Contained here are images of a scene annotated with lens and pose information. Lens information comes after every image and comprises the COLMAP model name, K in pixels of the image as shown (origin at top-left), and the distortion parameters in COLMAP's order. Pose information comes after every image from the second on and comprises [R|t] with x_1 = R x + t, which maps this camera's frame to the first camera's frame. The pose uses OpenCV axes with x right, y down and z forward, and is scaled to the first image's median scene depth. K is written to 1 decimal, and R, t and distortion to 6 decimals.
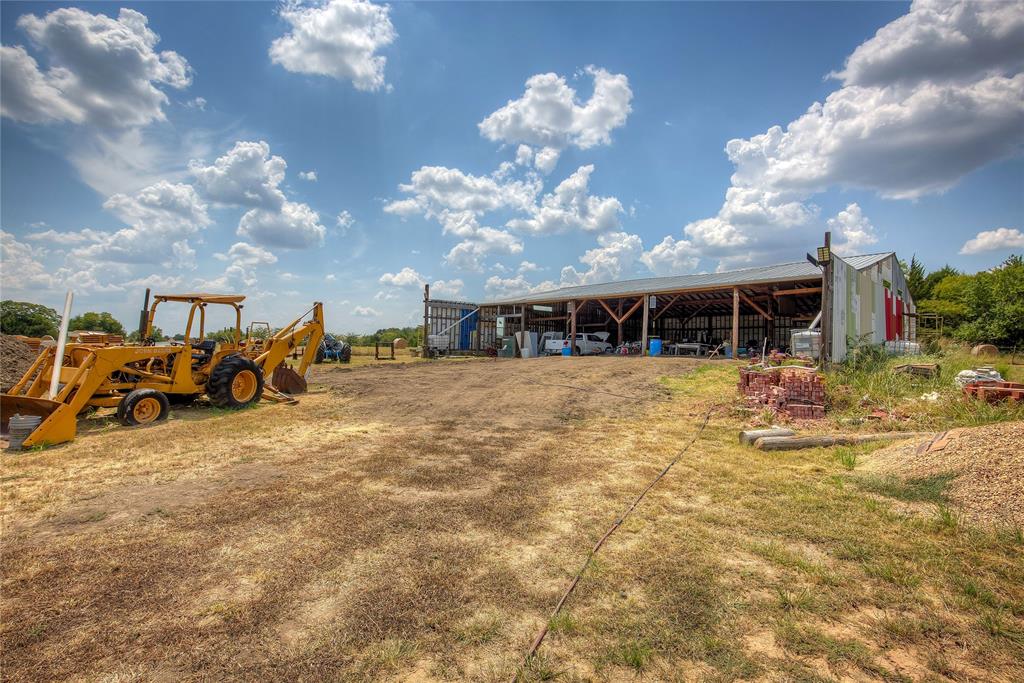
lens RADIAL K [[466.3, 0, 513.7], [0, 466.3, 346.4], [0, 0, 1]] dist [-0.026563, 0.003540]
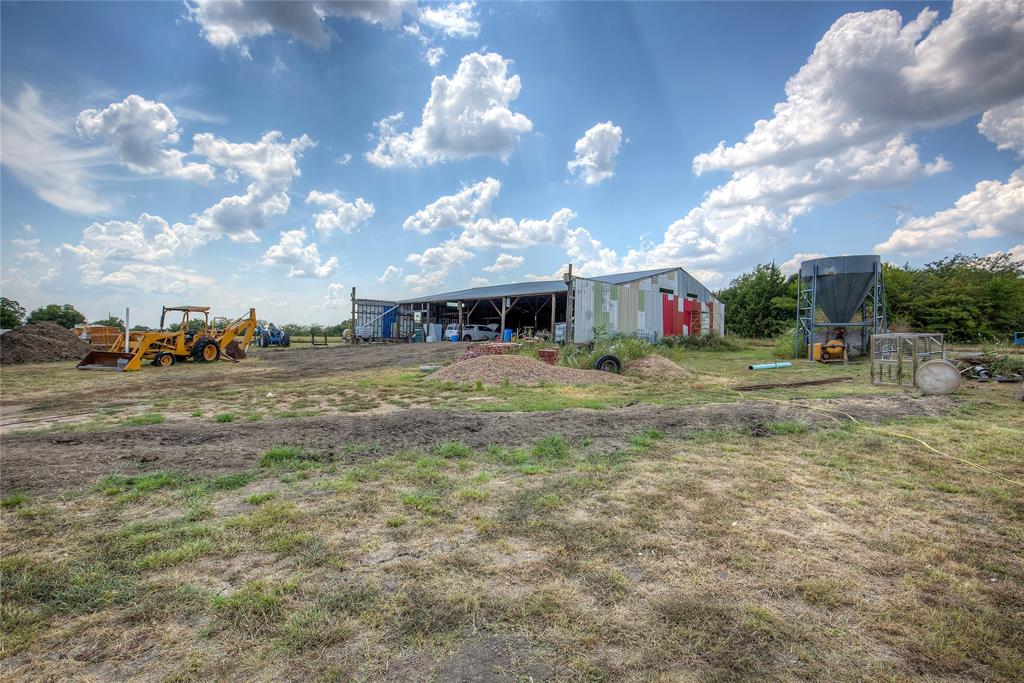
lens RADIAL K [[466.3, 0, 513.3], [0, 466.3, 344.8], [0, 0, 1]] dist [-0.026563, 0.003540]
pose [[0.998290, -0.003138, 0.058375, 0.197409], [0.002167, 0.999858, 0.016693, 0.006926], [-0.058420, -0.016538, 0.998155, -0.345927]]
